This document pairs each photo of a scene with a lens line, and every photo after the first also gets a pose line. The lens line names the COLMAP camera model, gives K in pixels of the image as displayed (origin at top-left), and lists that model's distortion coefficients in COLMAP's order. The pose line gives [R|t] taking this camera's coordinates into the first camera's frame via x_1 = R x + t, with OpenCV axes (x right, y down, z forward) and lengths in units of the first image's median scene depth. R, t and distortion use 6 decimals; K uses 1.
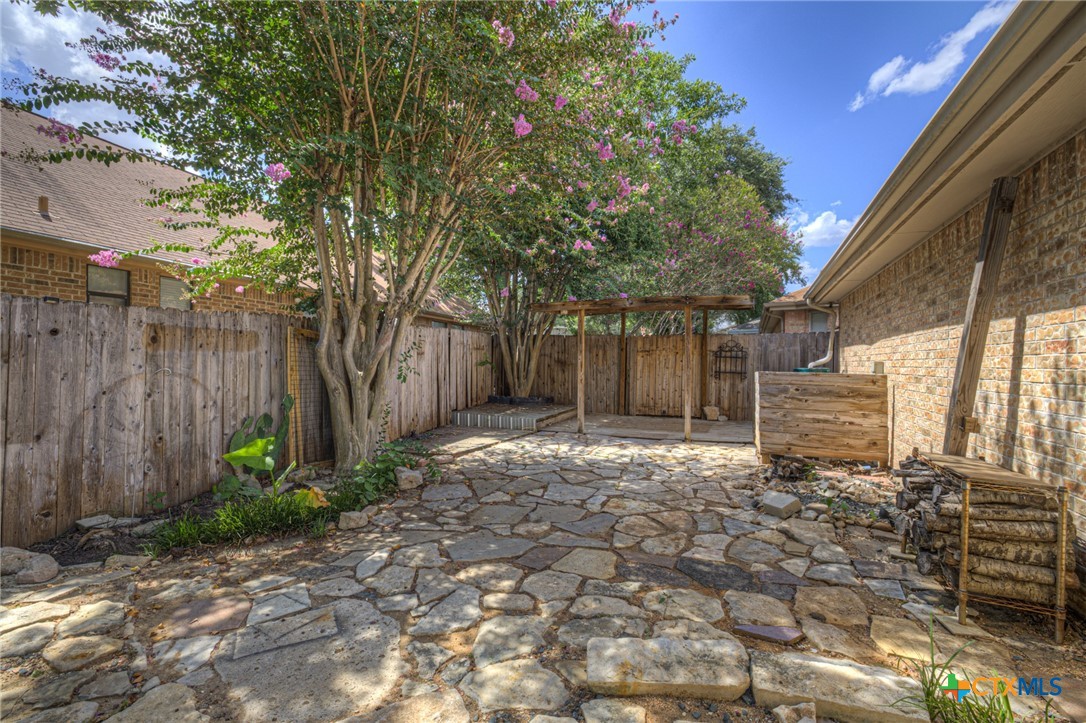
lens RADIAL K [[451.3, 0, 543.0], [0, 451.3, 361.5], [0, 0, 1]] dist [-0.035368, 0.000019]
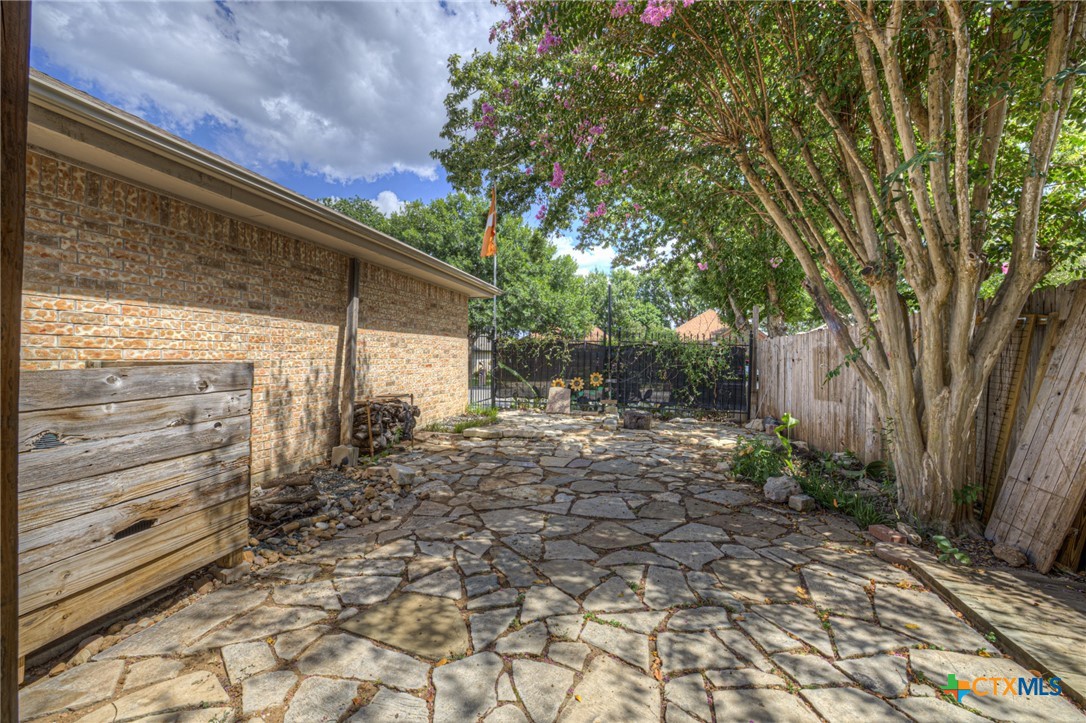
lens RADIAL K [[451.3, 0, 543.0], [0, 451.3, 361.5], [0, 0, 1]] dist [-0.035368, 0.000019]
pose [[-0.980399, -0.019909, -0.196016, 0.167193], [-0.021384, 0.999757, 0.005411, 0.007447], [0.195860, 0.009497, -0.980586, 0.899558]]
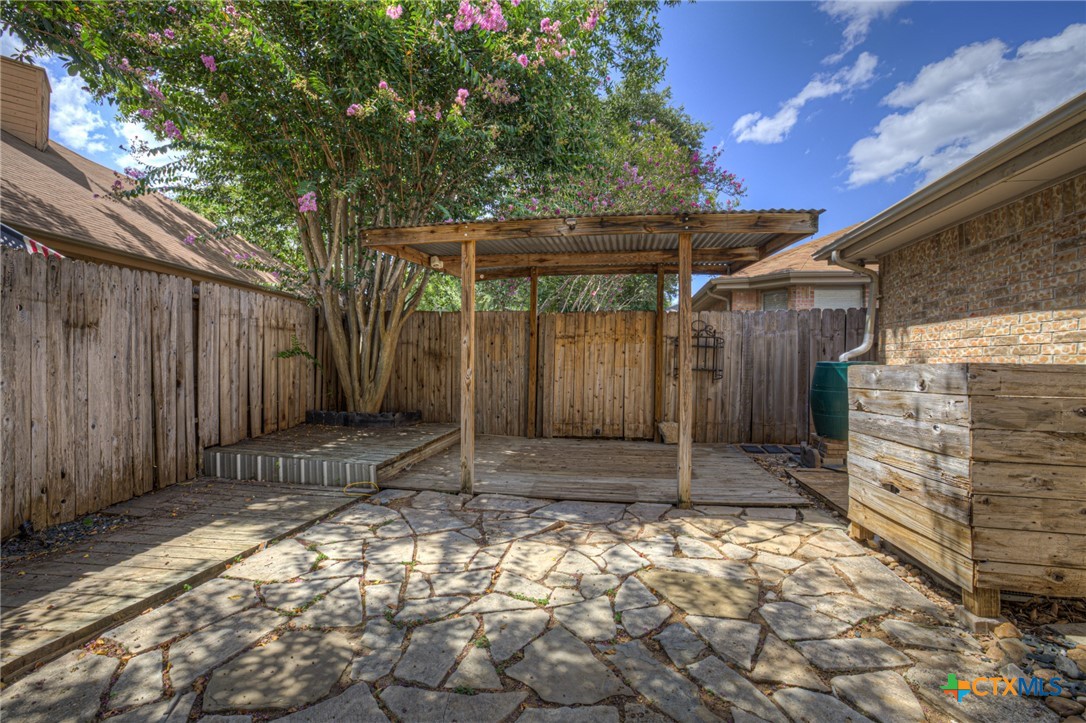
lens RADIAL K [[451.3, 0, 543.0], [0, 451.3, 361.5], [0, 0, 1]] dist [-0.035368, 0.000019]
pose [[0.966901, 0.001930, 0.255146, 0.033664], [-0.002306, 0.999997, 0.001176, 0.012847], [-0.255143, -0.001725, 0.966902, 0.447659]]
